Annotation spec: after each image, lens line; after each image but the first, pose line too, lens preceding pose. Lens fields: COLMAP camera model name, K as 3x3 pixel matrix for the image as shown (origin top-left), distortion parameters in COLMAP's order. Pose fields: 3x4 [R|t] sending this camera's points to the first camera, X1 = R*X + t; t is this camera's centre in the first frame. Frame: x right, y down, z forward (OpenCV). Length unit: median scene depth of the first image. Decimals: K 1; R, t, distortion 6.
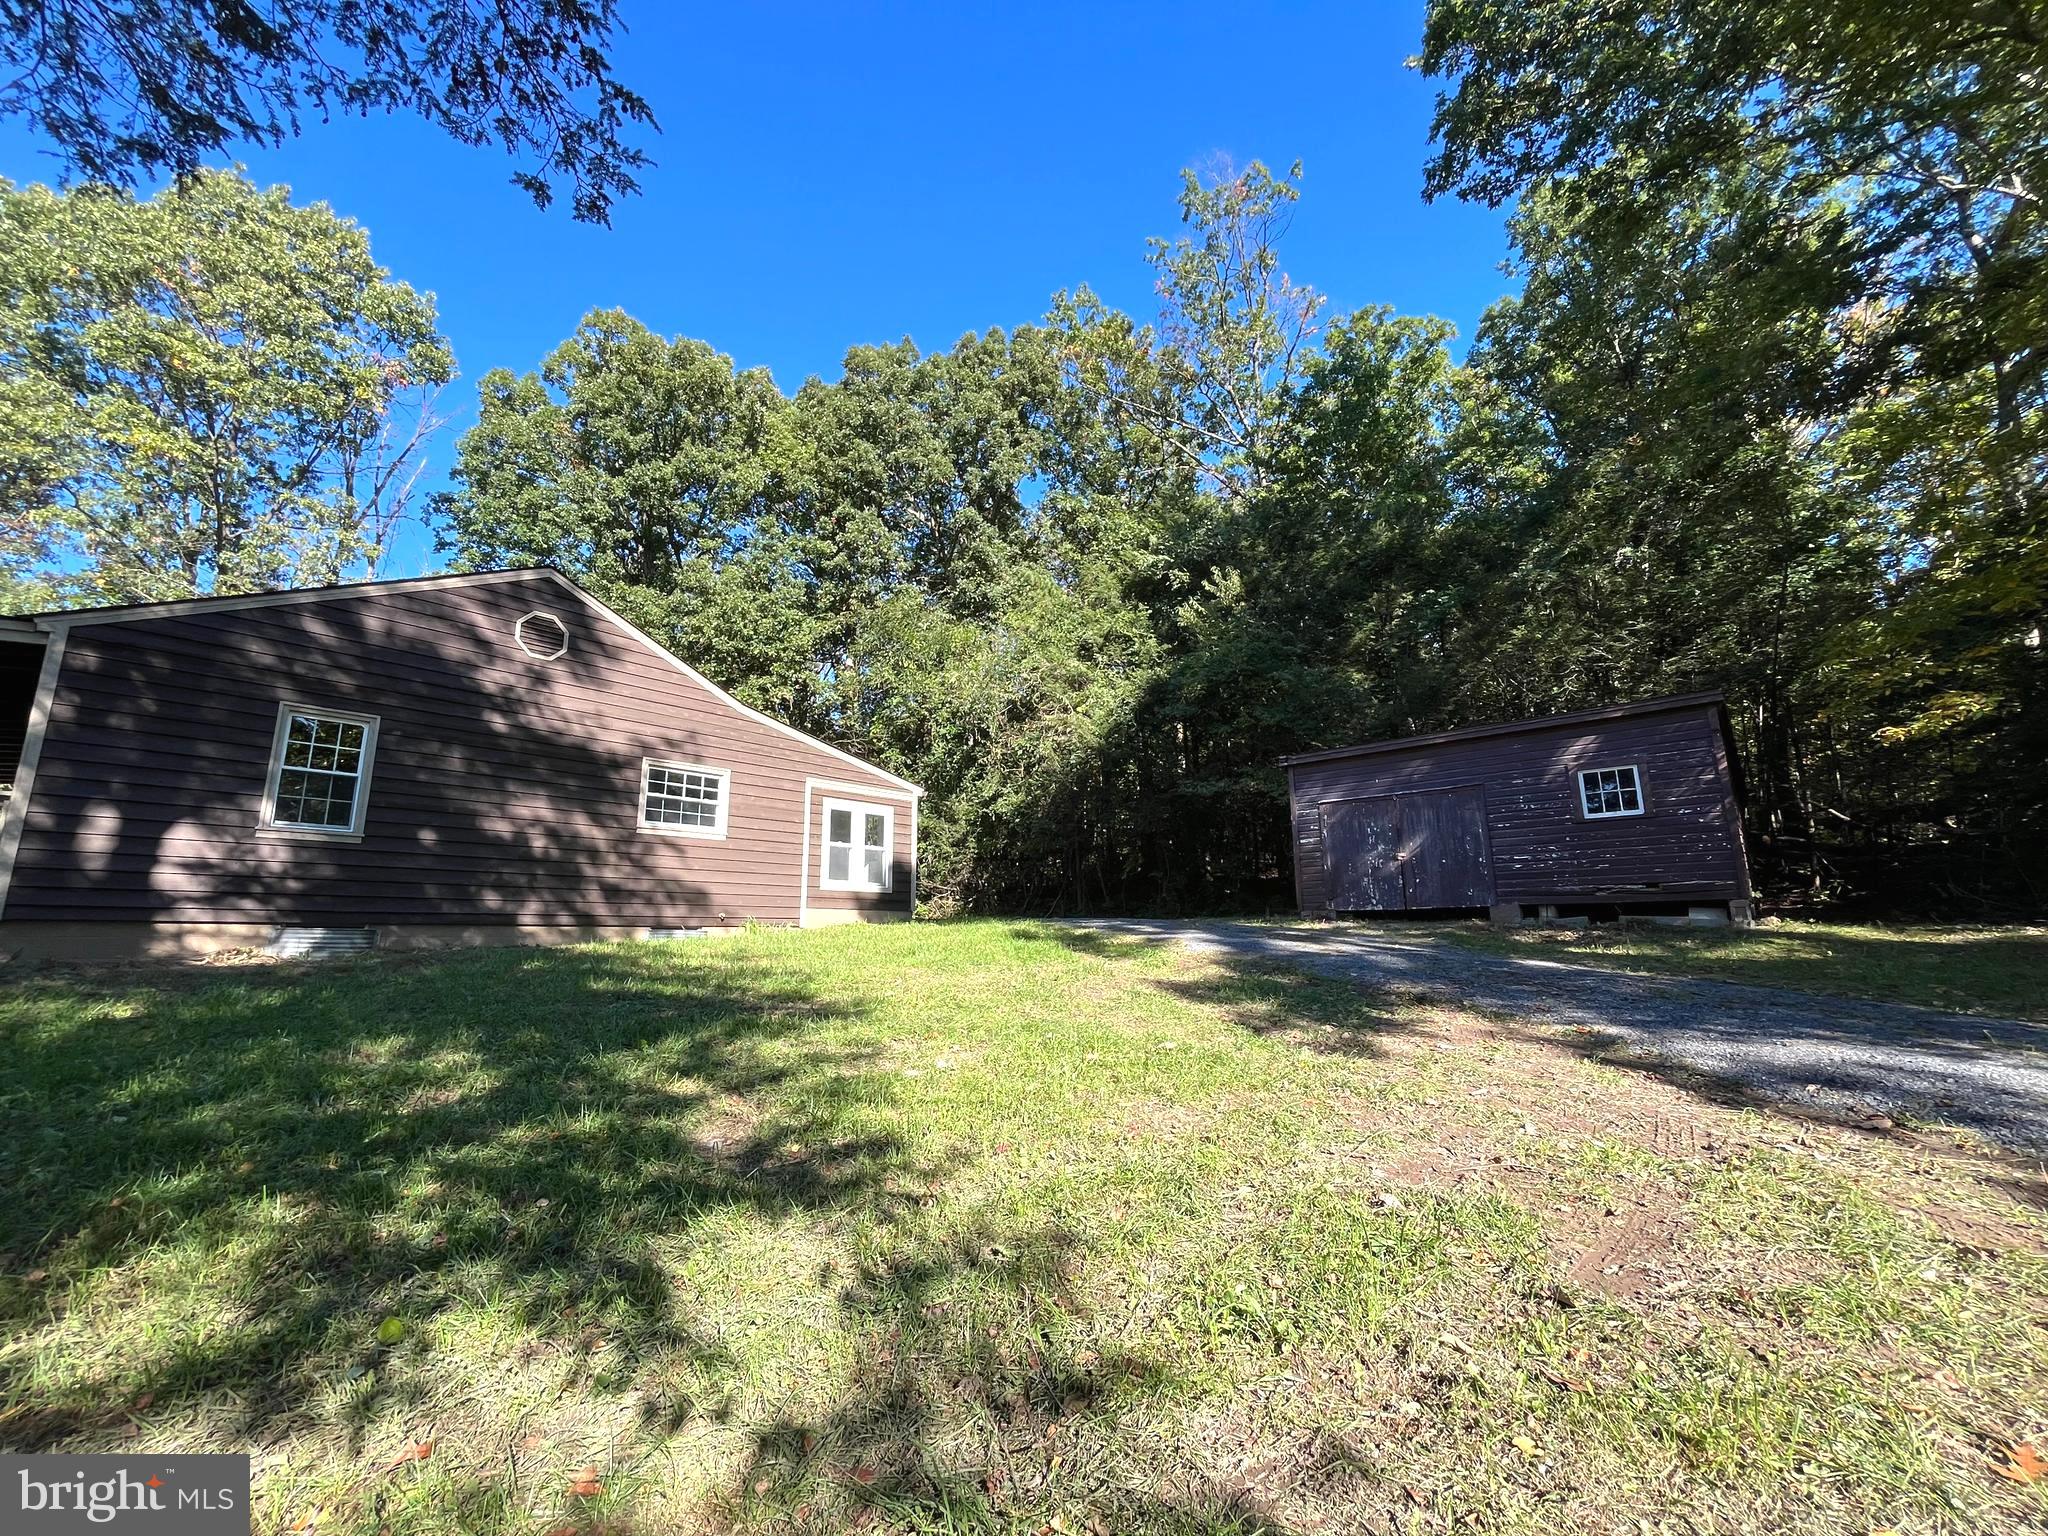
lens RADIAL K [[826.4, 0, 1007.8], [0, 826.4, 769.2], [0, 0, 1]] dist [-0.002217, -0.000501]
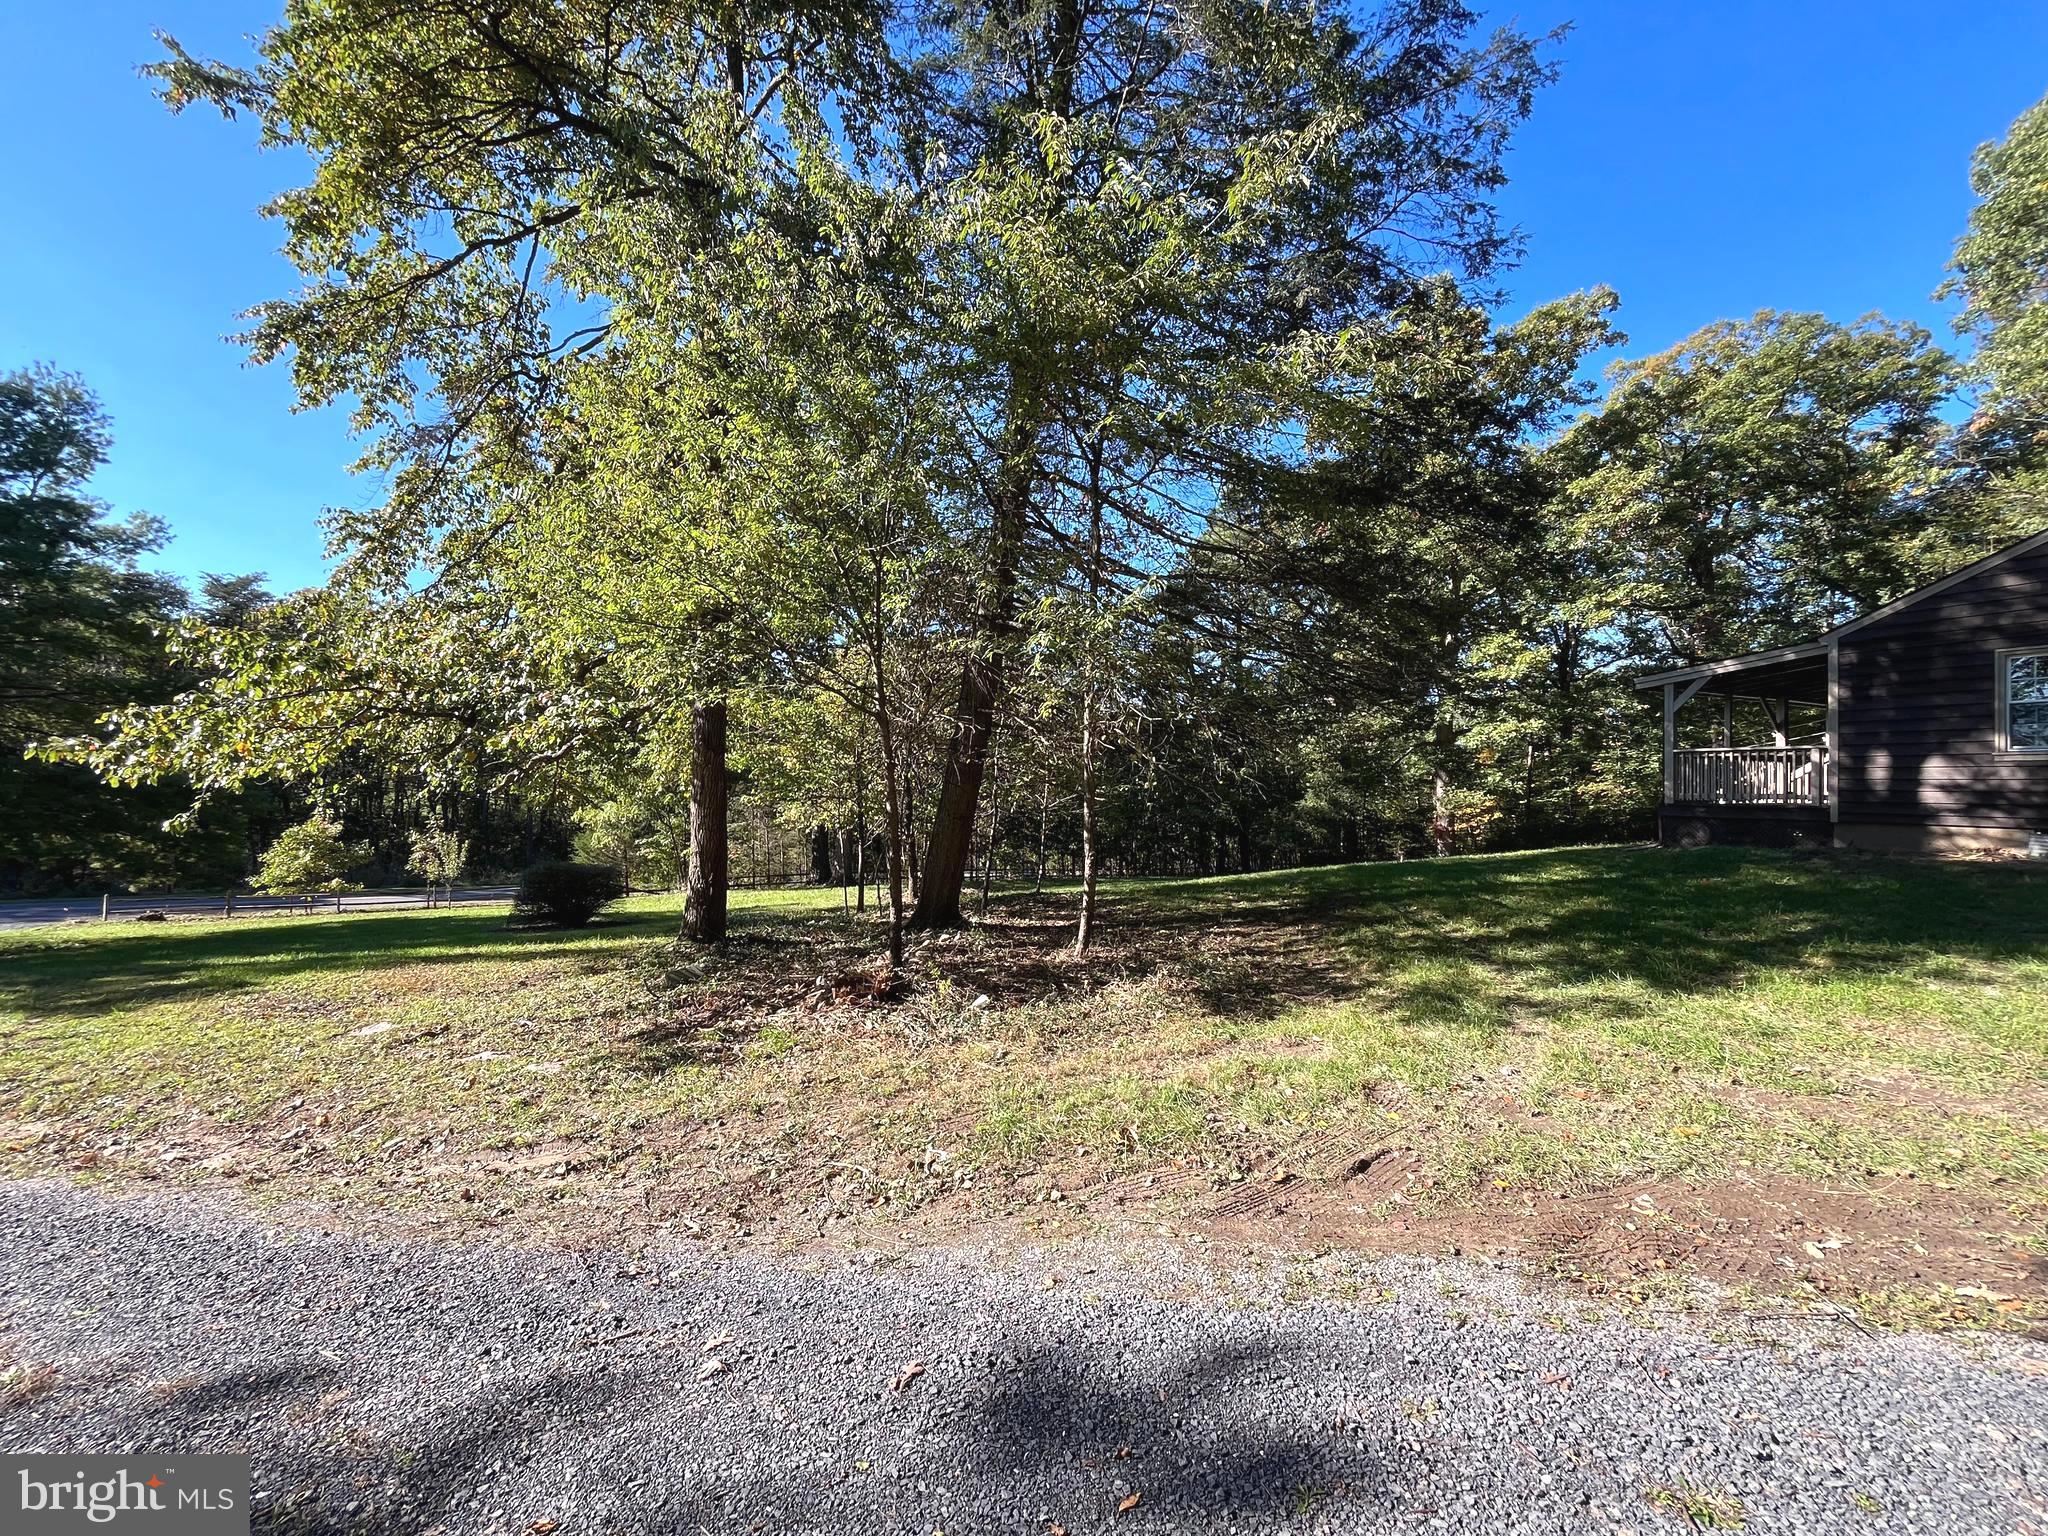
lens RADIAL K [[826.4, 0, 1018.5], [0, 826.4, 765.2], [0, 0, 1]] dist [-0.002217, -0.000501]
pose [[-0.373391, -0.016848, -0.927521, 0.626988], [0.182507, 0.978961, -0.091254, -0.054309], [0.909544, -0.203353, -0.362460, 0.067394]]
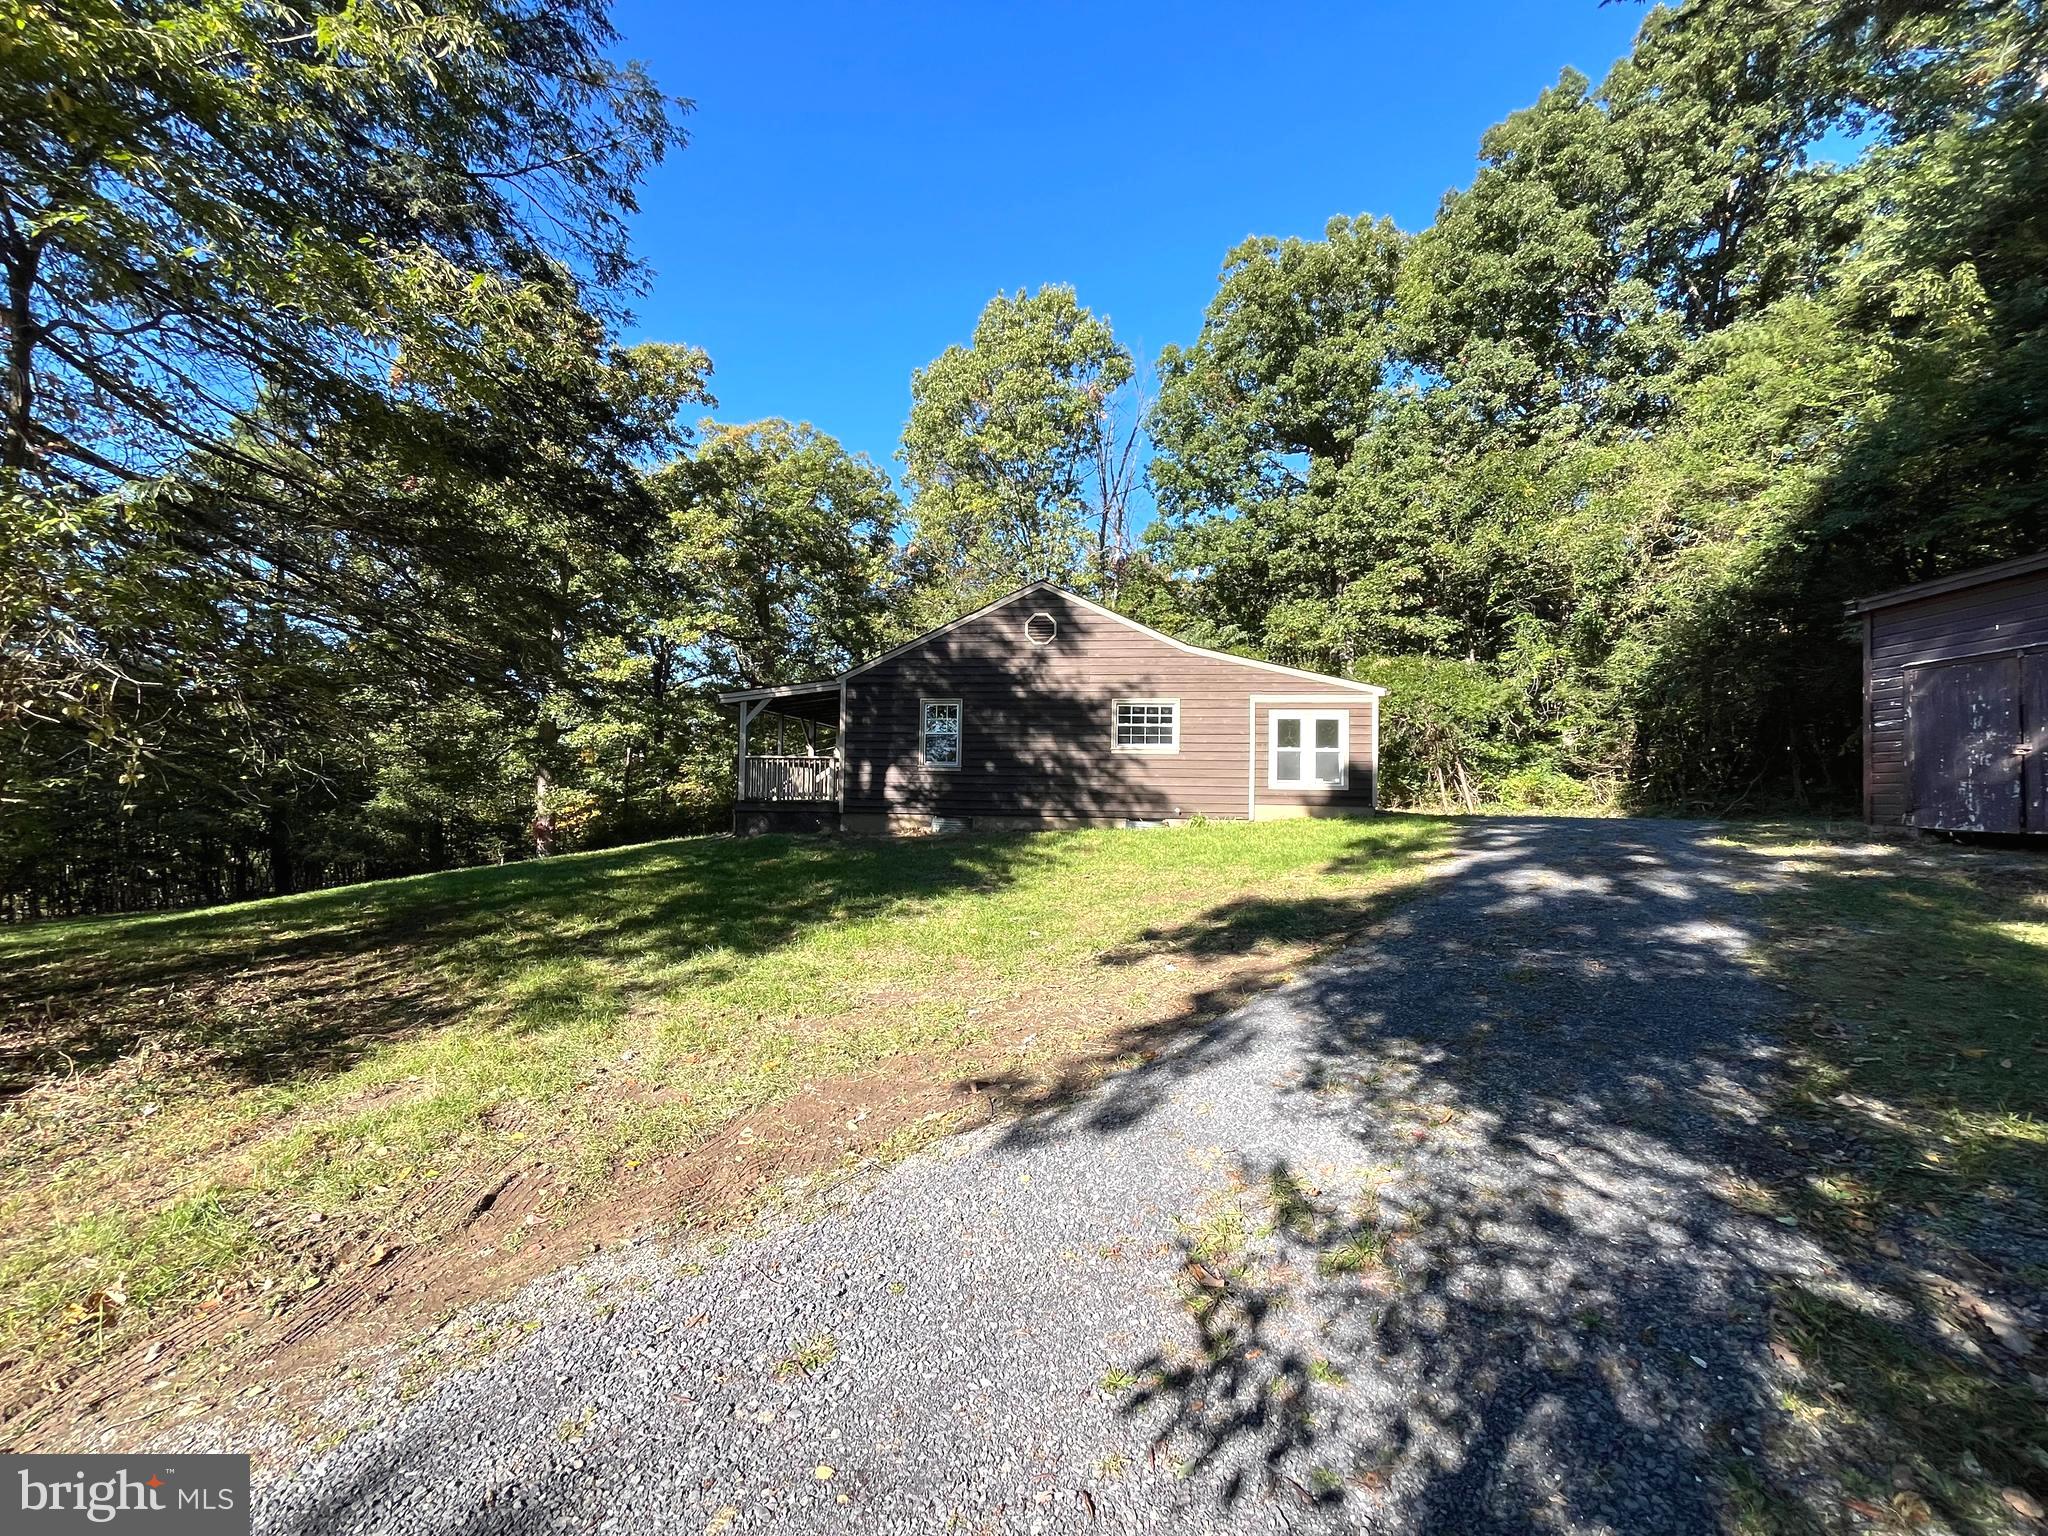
lens RADIAL K [[826.4, 0, 1013.8], [0, 826.4, 766.4], [0, 0, 1]] dist [-0.002217, -0.000501]
pose [[0.576415, -0.011008, -0.817083, 0.621084], [0.148034, 0.984772, 0.091164, -0.056481], [0.803636, -0.173504, 0.569267, 0.050012]]
